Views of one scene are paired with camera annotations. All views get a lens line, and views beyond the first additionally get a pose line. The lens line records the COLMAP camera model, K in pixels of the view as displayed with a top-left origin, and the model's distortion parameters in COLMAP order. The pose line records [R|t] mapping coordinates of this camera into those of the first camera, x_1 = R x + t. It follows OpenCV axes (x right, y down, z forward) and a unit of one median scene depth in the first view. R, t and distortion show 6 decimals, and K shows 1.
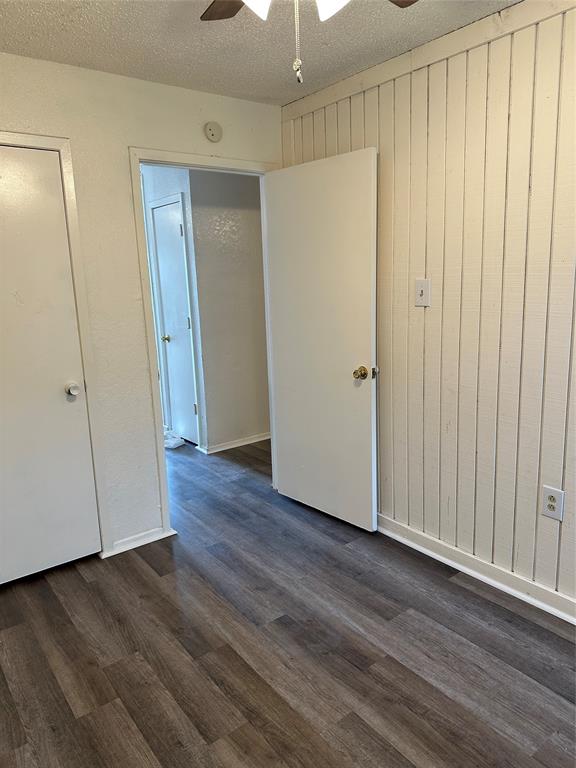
lens RADIAL K [[541.1, 0, 290.1], [0, 541.1, 380.4], [0, 0, 1]] dist [0.082159, -0.063397]
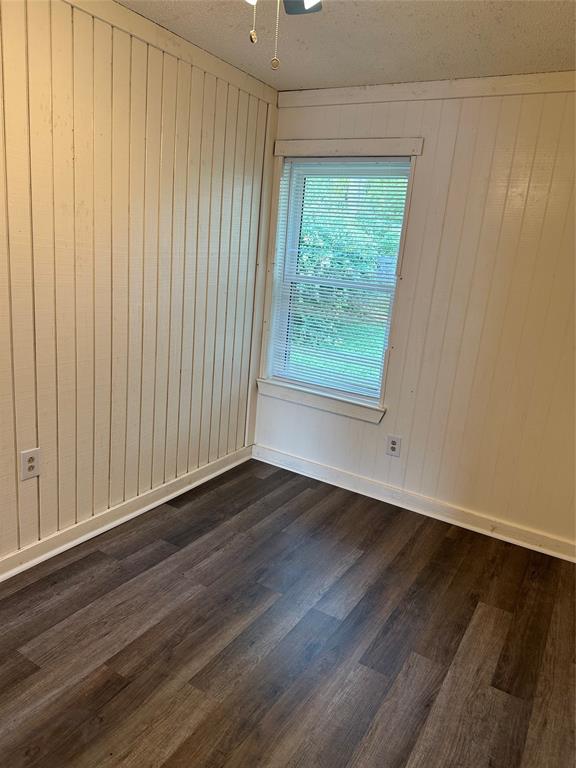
lens RADIAL K [[541.1, 0, 290.1], [0, 541.1, 380.4], [0, 0, 1]] dist [0.082159, -0.063397]
pose [[-0.356470, -0.209544, 0.910506, -0.709589], [0.111590, 0.958001, 0.264163, -0.173508], [-0.927619, 0.195769, -0.318115, 0.957798]]
